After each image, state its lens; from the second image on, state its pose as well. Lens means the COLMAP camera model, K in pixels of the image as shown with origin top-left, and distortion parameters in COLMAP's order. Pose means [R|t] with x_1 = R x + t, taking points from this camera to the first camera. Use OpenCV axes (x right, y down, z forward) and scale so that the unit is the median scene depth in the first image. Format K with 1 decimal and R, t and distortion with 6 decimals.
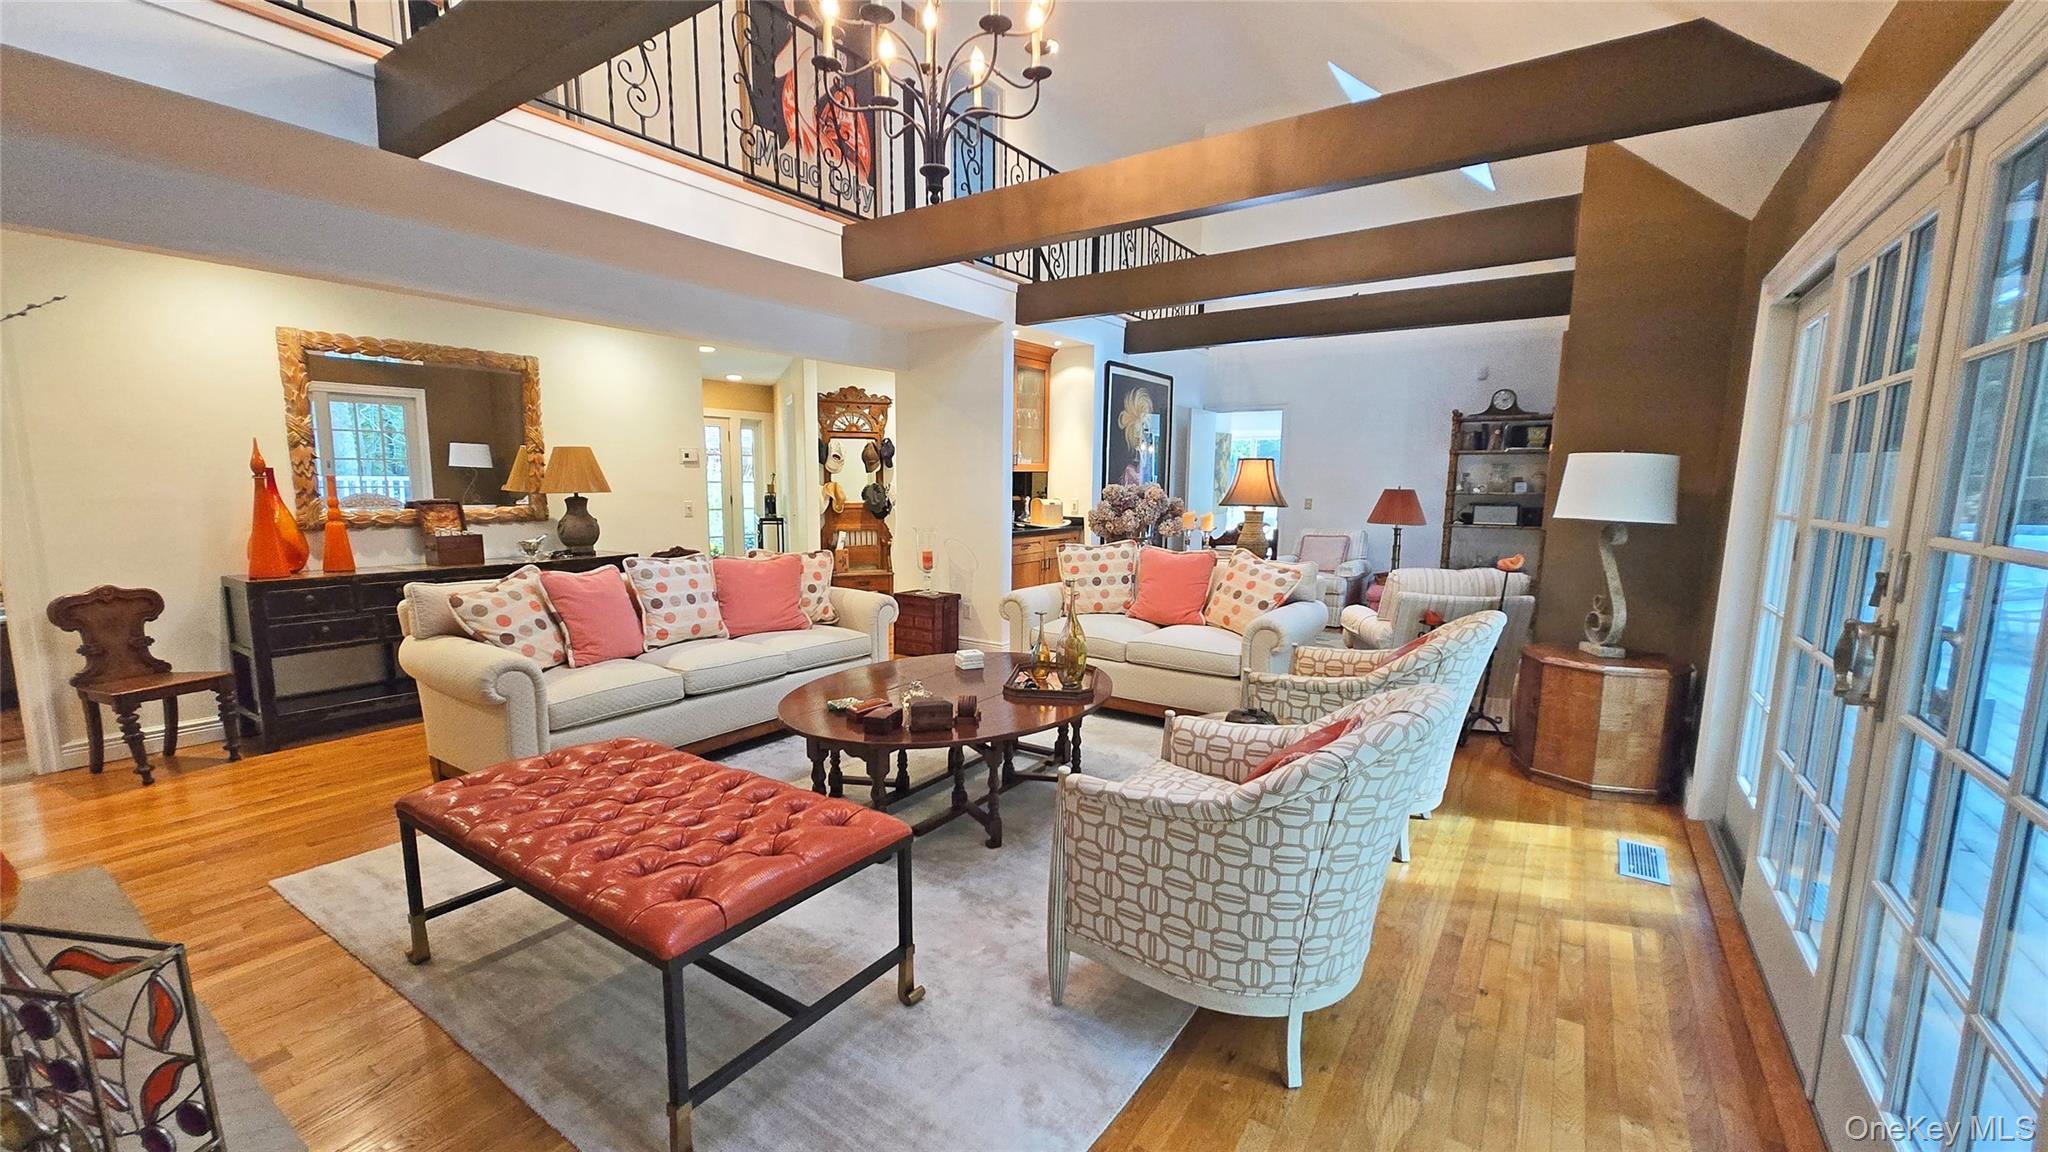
lens RADIAL K [[806.8, 0, 1016.5], [0, 806.8, 589.5], [0, 0, 1]] dist [0.001174, -0.000511]
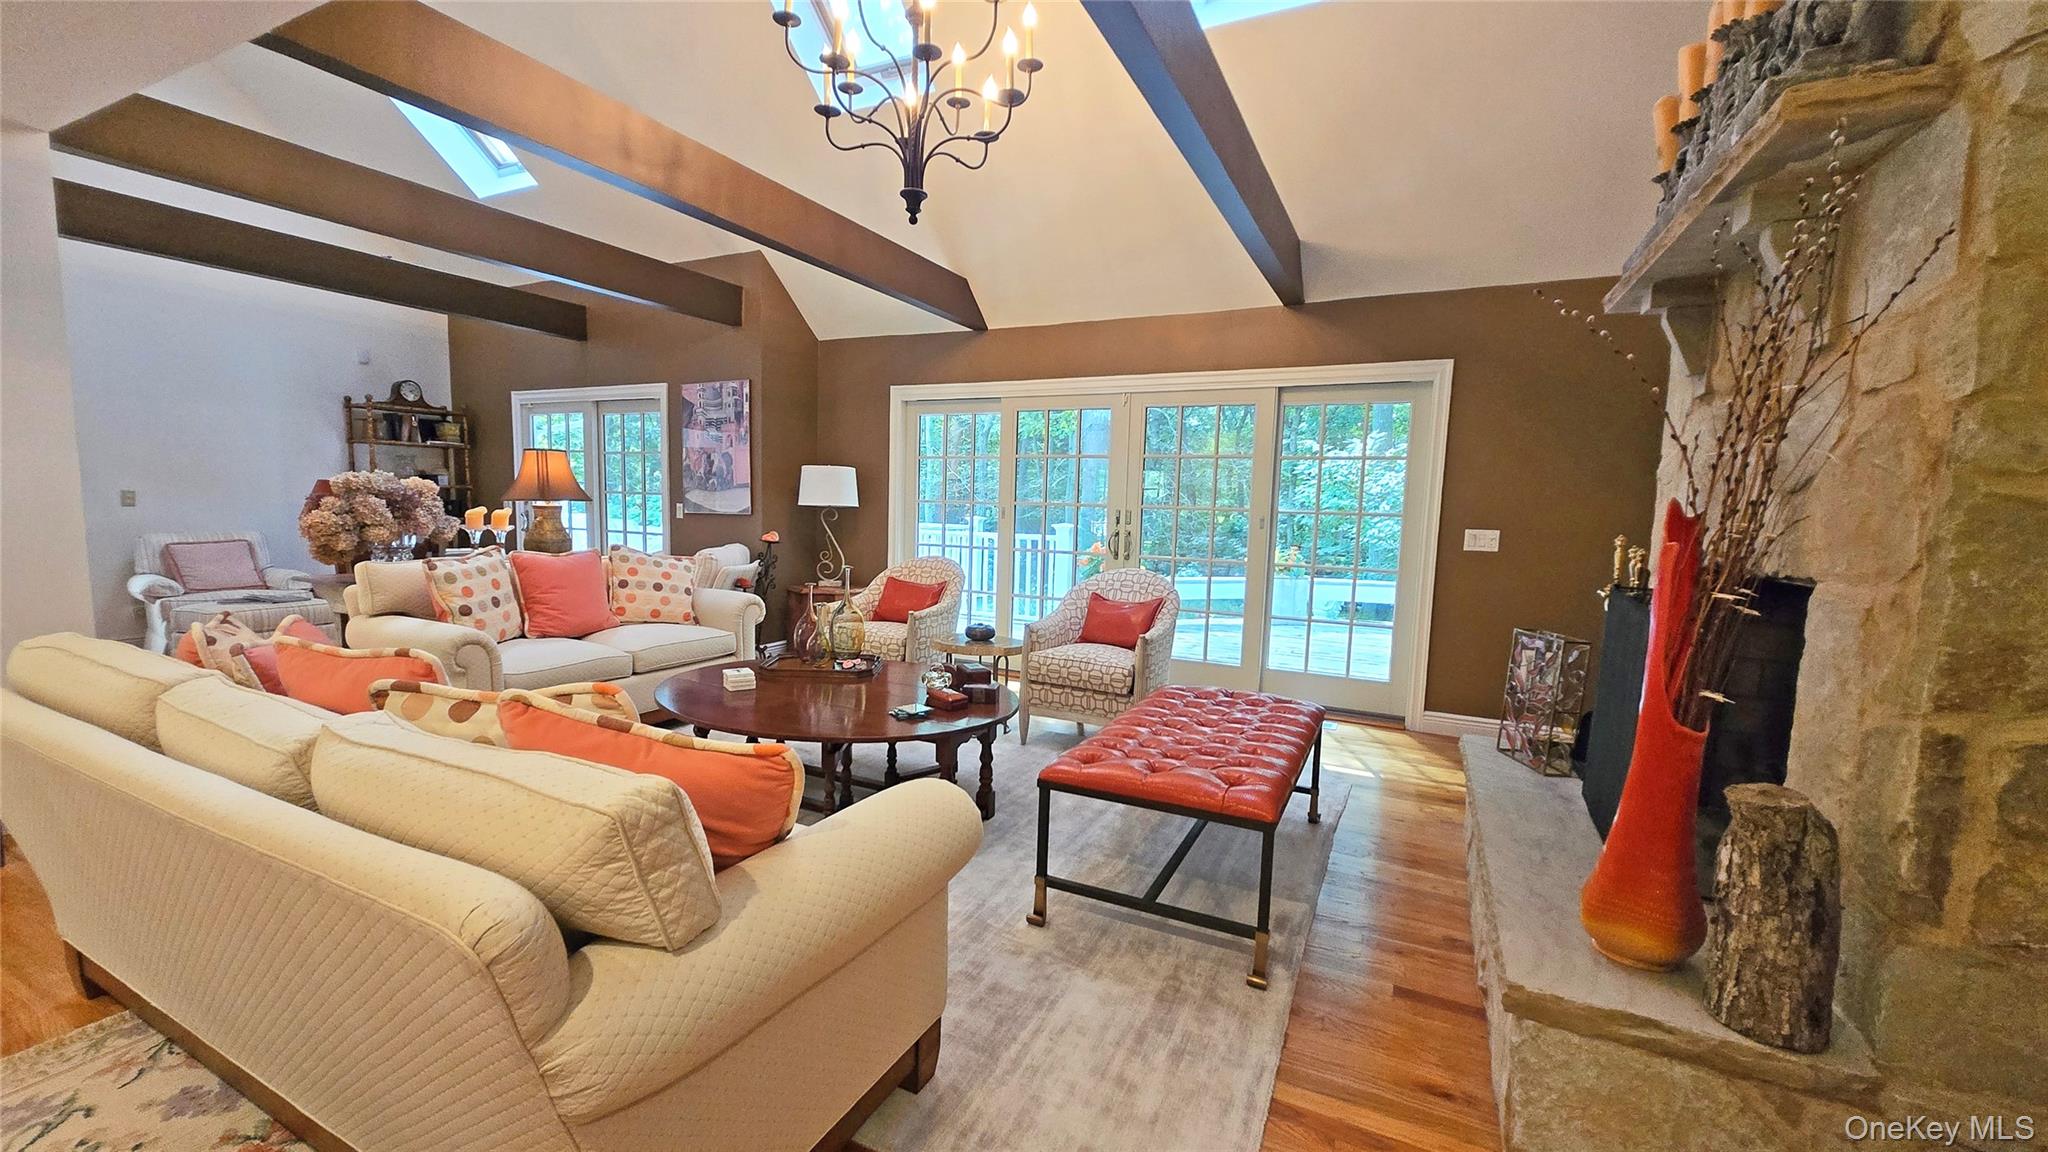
lens RADIAL K [[806.8, 0, 1016.5], [0, 806.8, 589.5], [0, 0, 1]] dist [0.001174, -0.000511]
pose [[-0.137472, -0.120383, 0.983163, -0.493480], [0.107937, 0.984855, 0.135683, -0.049660], [-0.984607, 0.124772, -0.122396, 0.416272]]
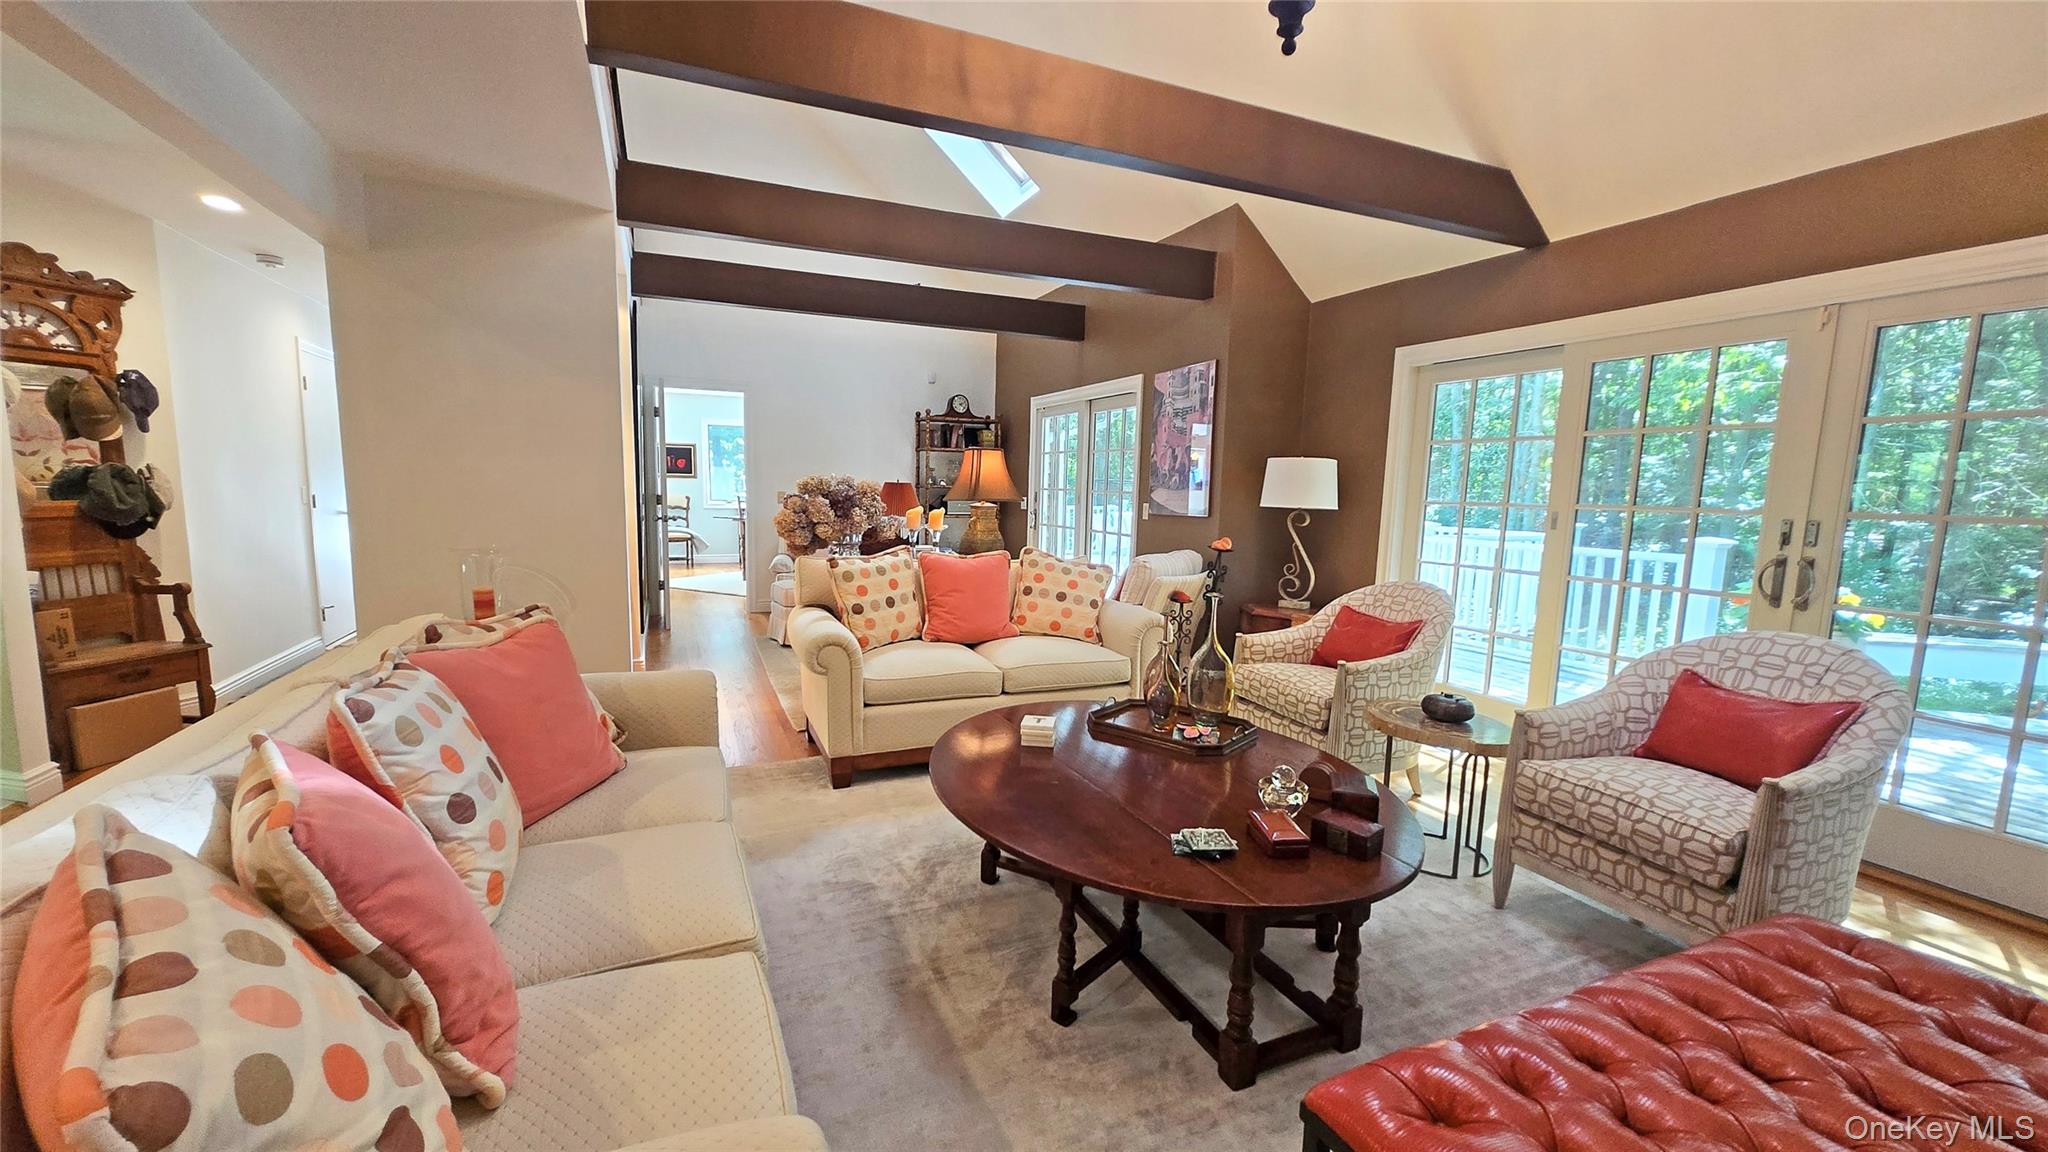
lens RADIAL K [[806.8, 0, 1016.5], [0, 806.8, 589.5], [0, 0, 1]] dist [0.001174, -0.000511]
pose [[0.531666, -0.105454, 0.840364, -0.327708], [0.097648, 0.993234, 0.062858, -0.040132], [-0.841306, 0.048640, 0.538366, 0.334669]]
